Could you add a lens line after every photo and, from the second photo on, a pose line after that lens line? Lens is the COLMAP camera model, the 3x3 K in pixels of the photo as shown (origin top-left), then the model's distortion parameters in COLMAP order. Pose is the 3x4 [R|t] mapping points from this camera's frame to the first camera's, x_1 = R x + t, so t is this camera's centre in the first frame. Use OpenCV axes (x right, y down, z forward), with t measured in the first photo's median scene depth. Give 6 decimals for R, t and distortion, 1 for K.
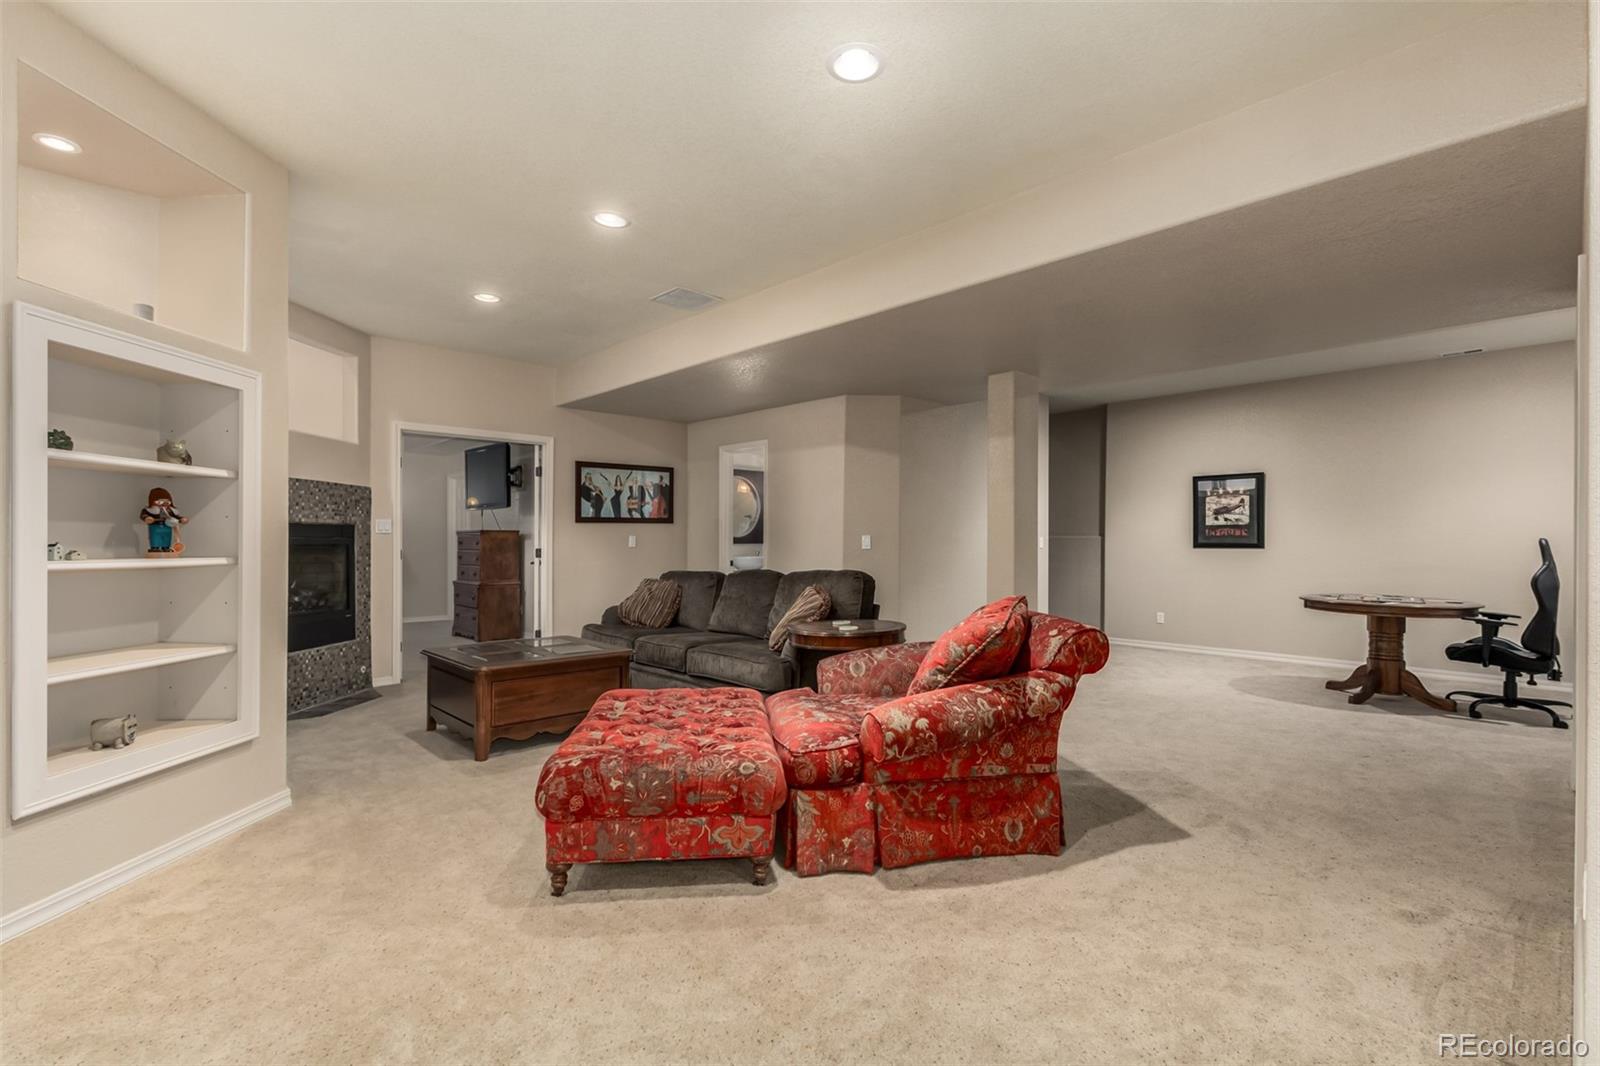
lens RADIAL K [[731.6, 0, 799.8], [0, 731.6, 540.9], [0, 0, 1]] dist [0.003989, -0.000034]
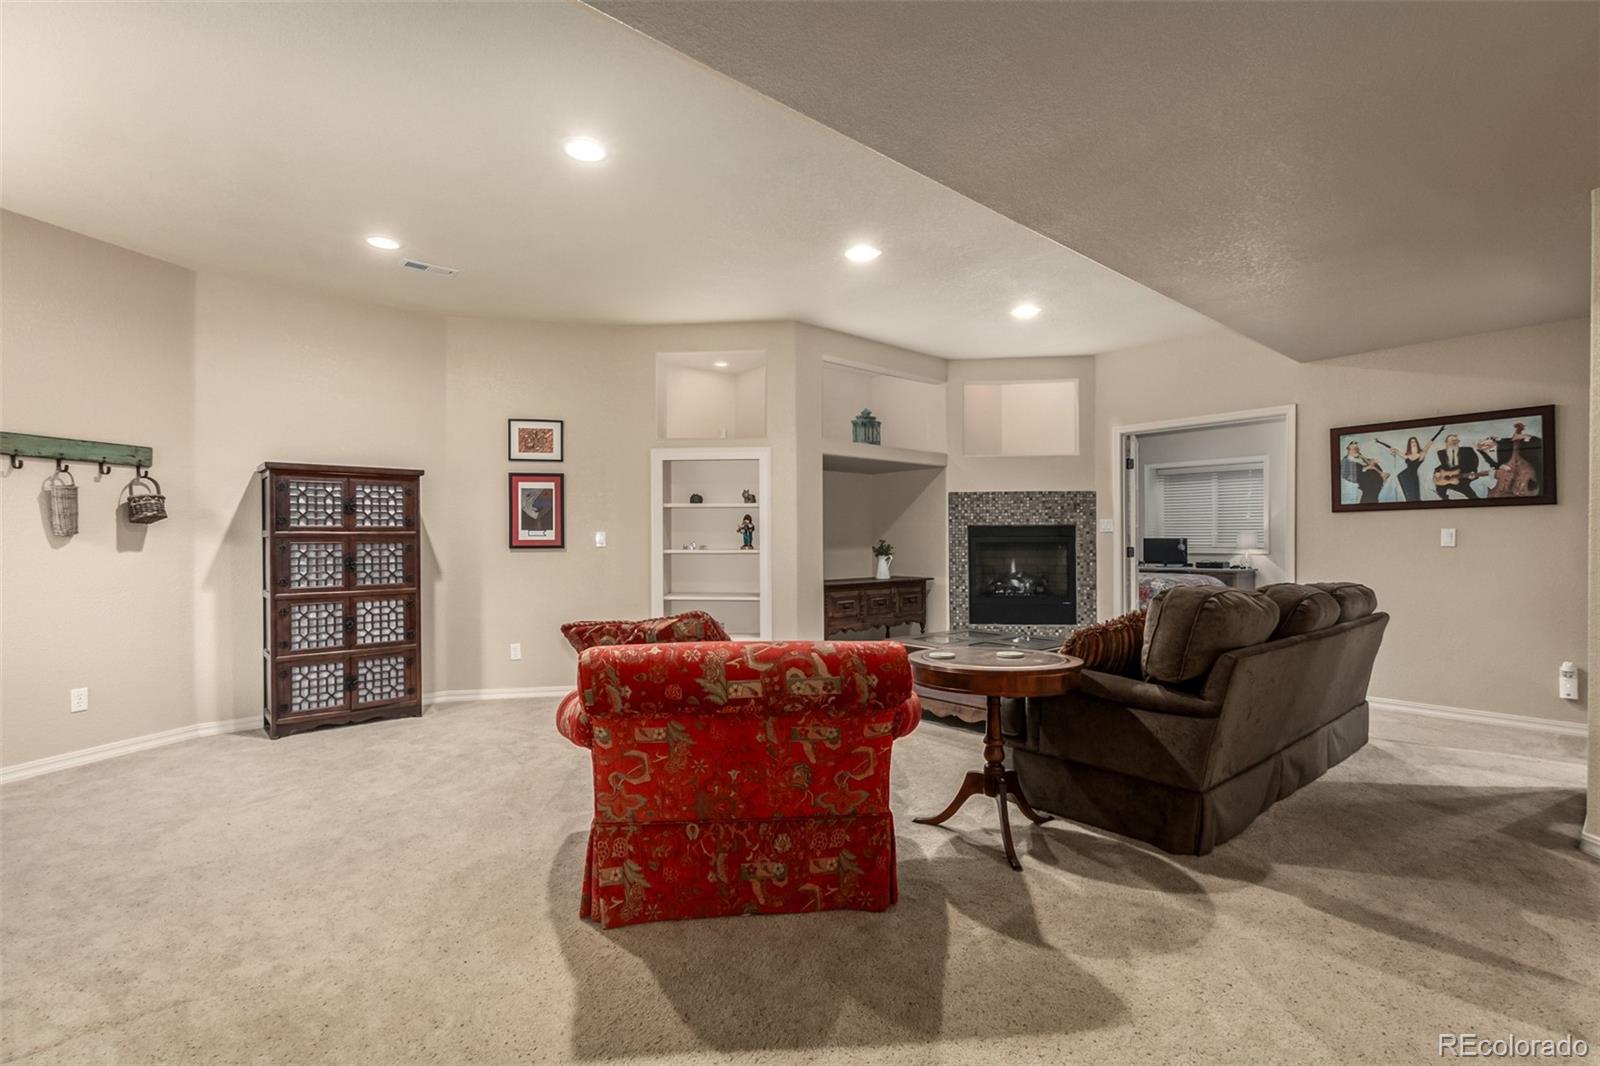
lens RADIAL K [[731.6, 0, 803.1], [0, 731.6, 537.5], [0, 0, 1]] dist [0.003989, -0.000034]
pose [[-0.035992, -0.006802, -0.999329, 0.463876], [0.005681, 0.999959, -0.007011, 0.002456], [0.999336, -0.005929, -0.035952, 0.506593]]
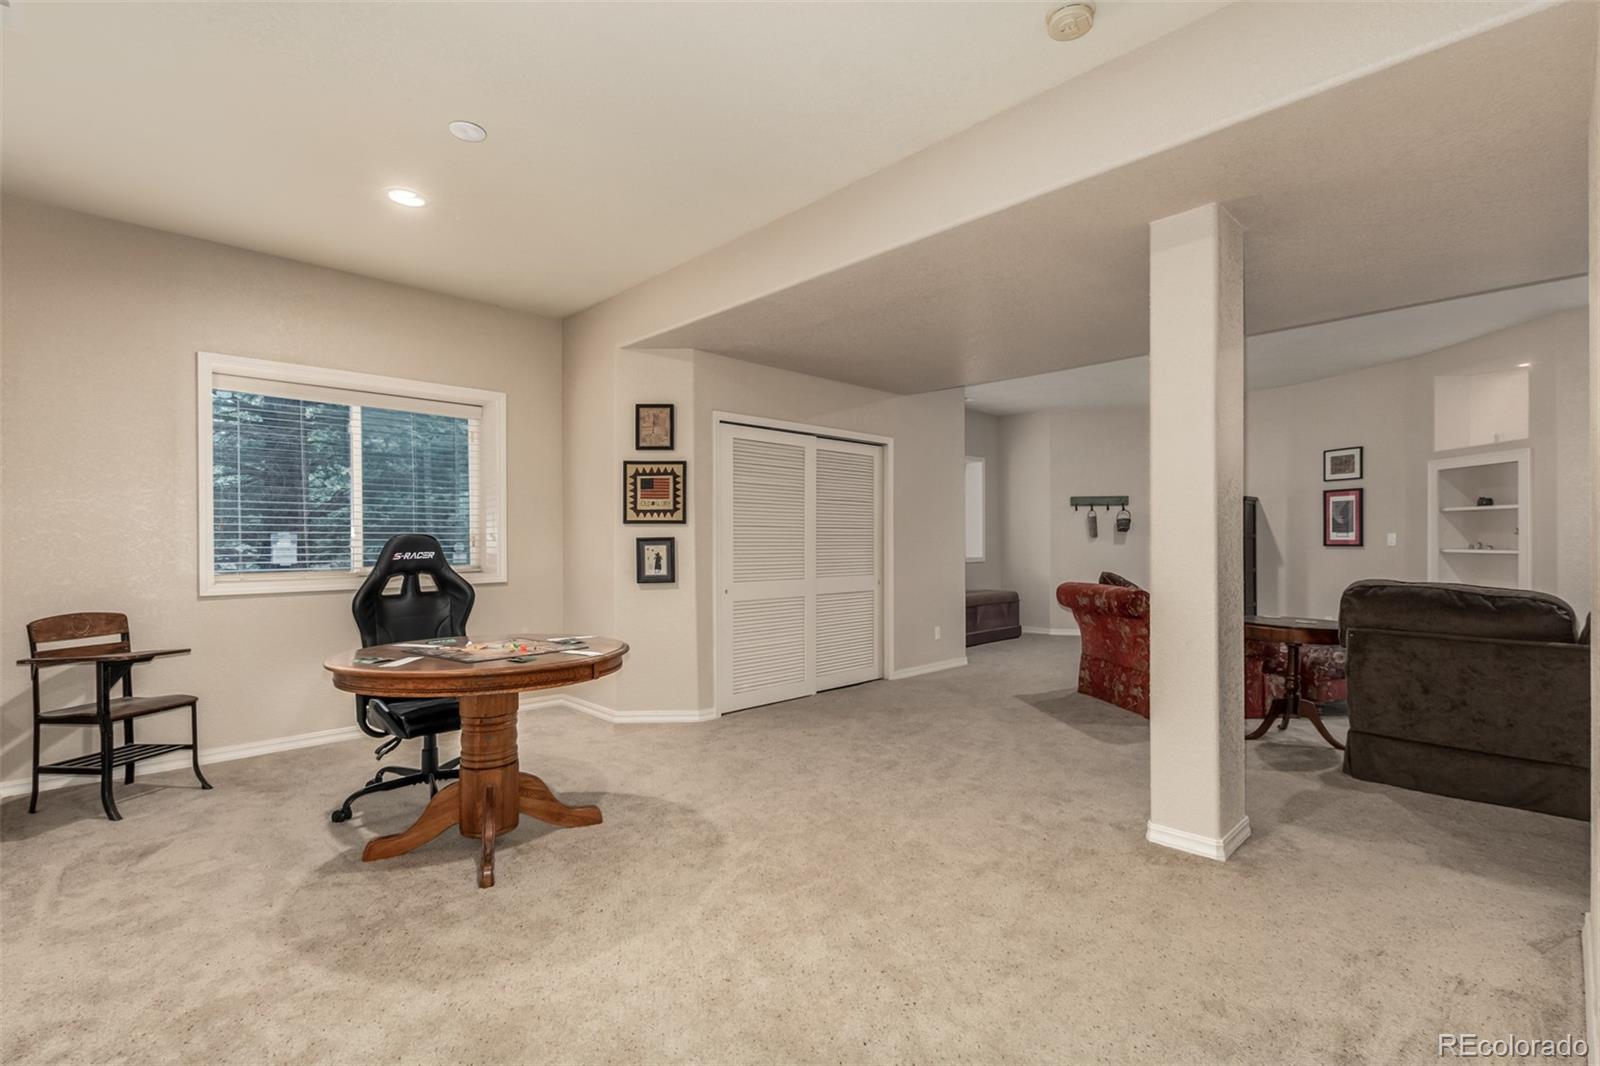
lens RADIAL K [[731.6, 0, 798.5], [0, 731.6, 540.9], [0, 0, 1]] dist [0.003989, -0.000034]
pose [[-0.999846, -0.000303, -0.017571, 0.478318], [-0.000355, 0.999995, 0.002982, -0.003308], [0.017571, 0.002988, -0.999841, 1.227019]]
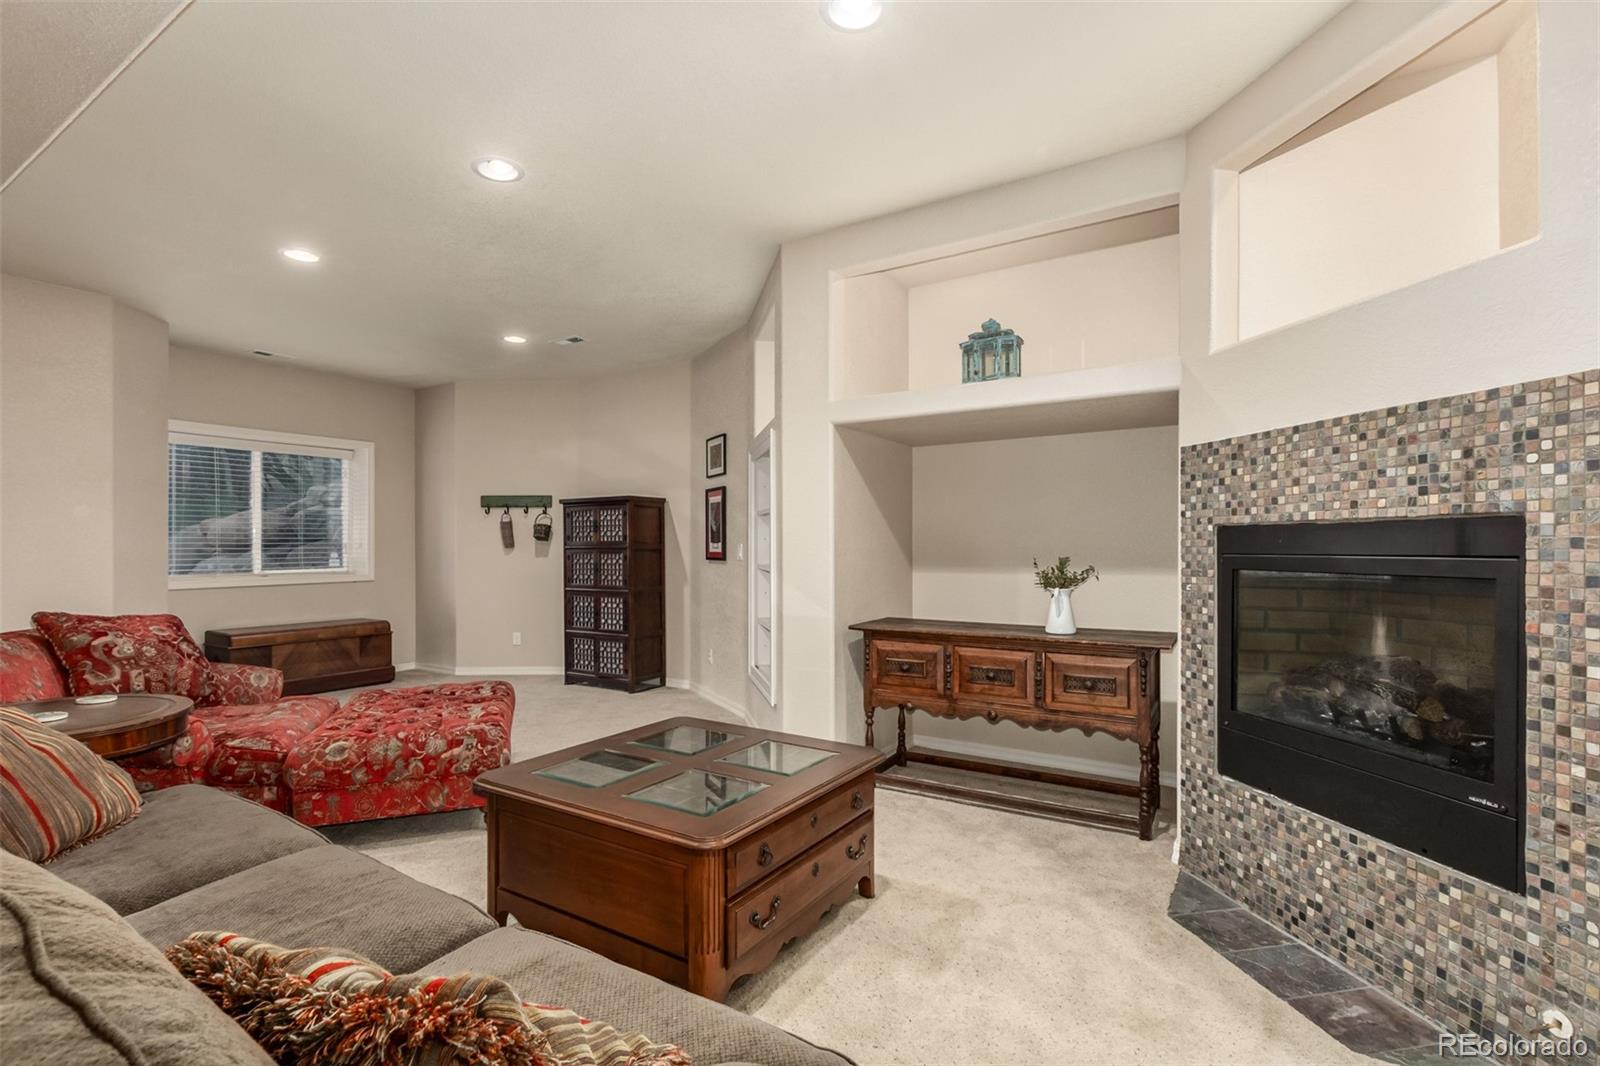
lens RADIAL K [[731.6, 0, 791.7], [0, 731.6, 546.6], [0, 0, 1]] dist [0.003989, -0.000034]
pose [[-0.968887, -0.000302, -0.247504, -0.199787], [-0.000048, 0.999999, -0.001032, -0.007084], [0.247504, -0.000988, -0.968886, 1.007056]]
